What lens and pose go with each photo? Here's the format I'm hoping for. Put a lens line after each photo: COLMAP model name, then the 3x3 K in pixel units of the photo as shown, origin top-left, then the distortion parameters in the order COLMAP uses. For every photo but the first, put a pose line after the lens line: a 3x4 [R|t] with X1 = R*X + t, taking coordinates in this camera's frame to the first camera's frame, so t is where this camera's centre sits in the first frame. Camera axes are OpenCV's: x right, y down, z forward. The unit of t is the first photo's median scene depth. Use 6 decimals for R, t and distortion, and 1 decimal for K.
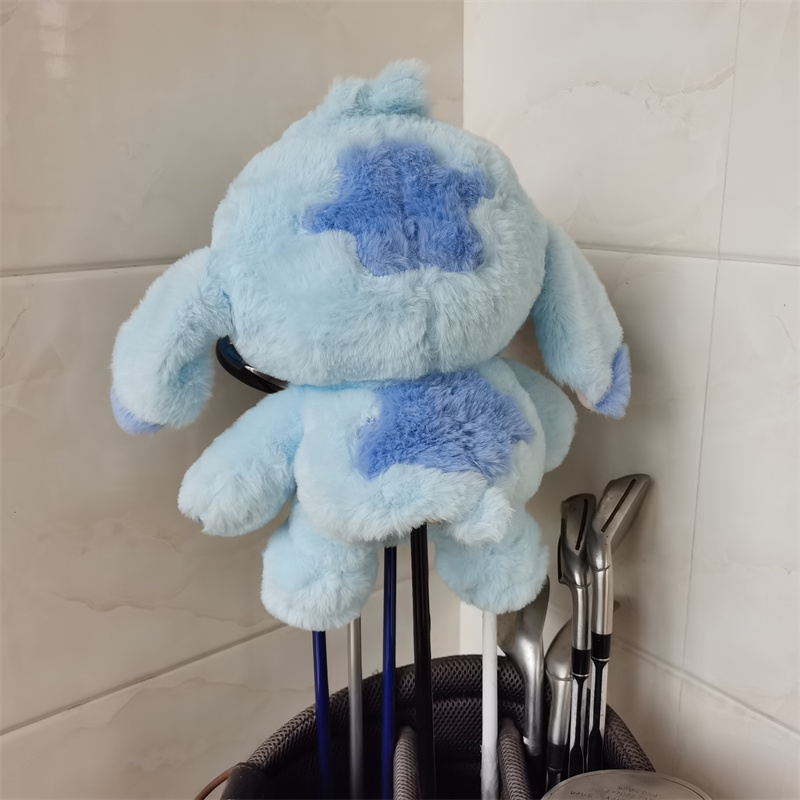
lens RADIAL K [[854.6, 0, 396.6], [0, 854.6, 397.4], [0, 0, 1]] dist [-0.004328, 0.000000]
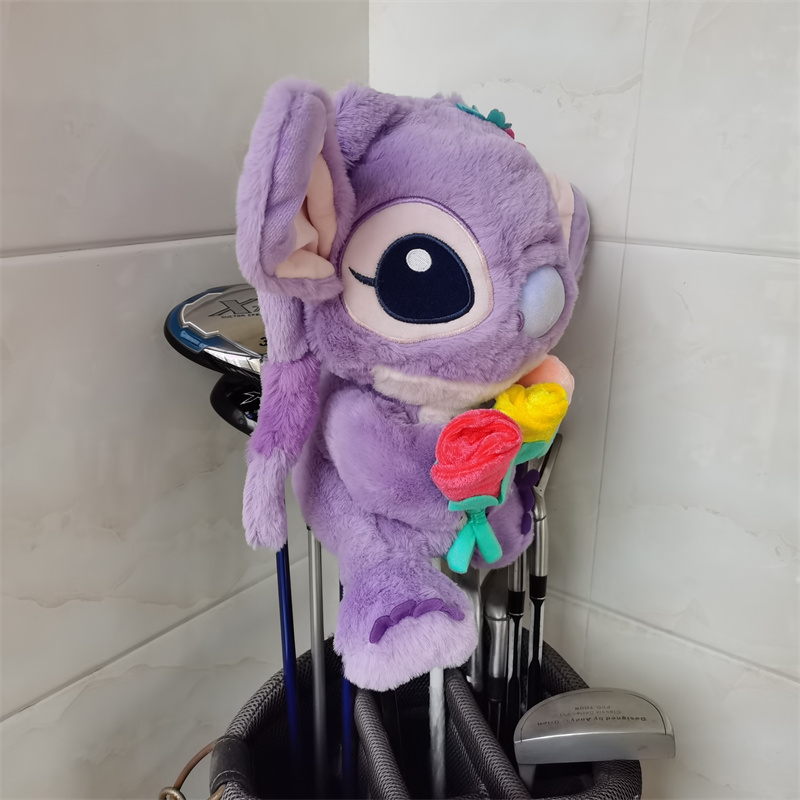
lens RADIAL K [[854.6, 0, 404.5], [0, 854.6, 399.6], [0, 0, 1]] dist [-0.004328, 0.000000]
pose [[0.962916, -0.048839, 0.265345, -0.211056], [0.038305, 0.998264, 0.044736, -0.013304], [-0.267069, -0.032914, 0.963115, -0.032816]]
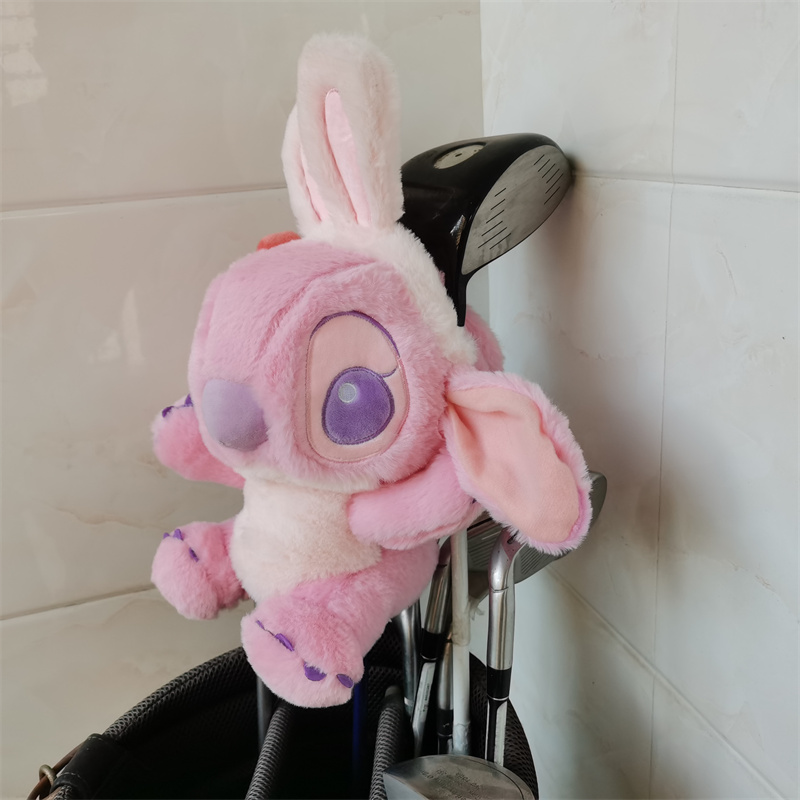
lens RADIAL K [[854.6, 0, 395.6], [0, 854.6, 399.9], [0, 0, 1]] dist [-0.004328, 0.000000]
pose [[0.938753, 0.062658, -0.338847, 0.393395], [-0.039912, 0.996482, 0.073692, -0.003565], [0.342272, -0.055654, 0.937951, 0.120600]]
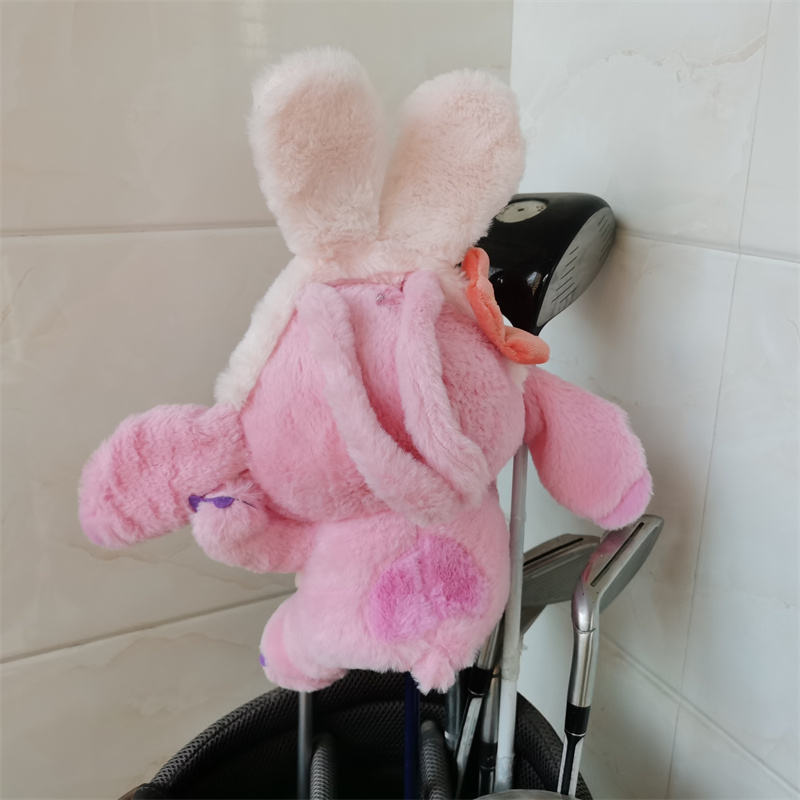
lens RADIAL K [[854.6, 0, 396.9], [0, 854.6, 397.6], [0, 0, 1]] dist [-0.004328, 0.000000]
pose [[0.979680, 0.081268, -0.183366, 0.190396], [-0.073657, 0.996130, 0.047952, -0.025654], [0.186554, -0.033471, 0.981874, 0.044576]]
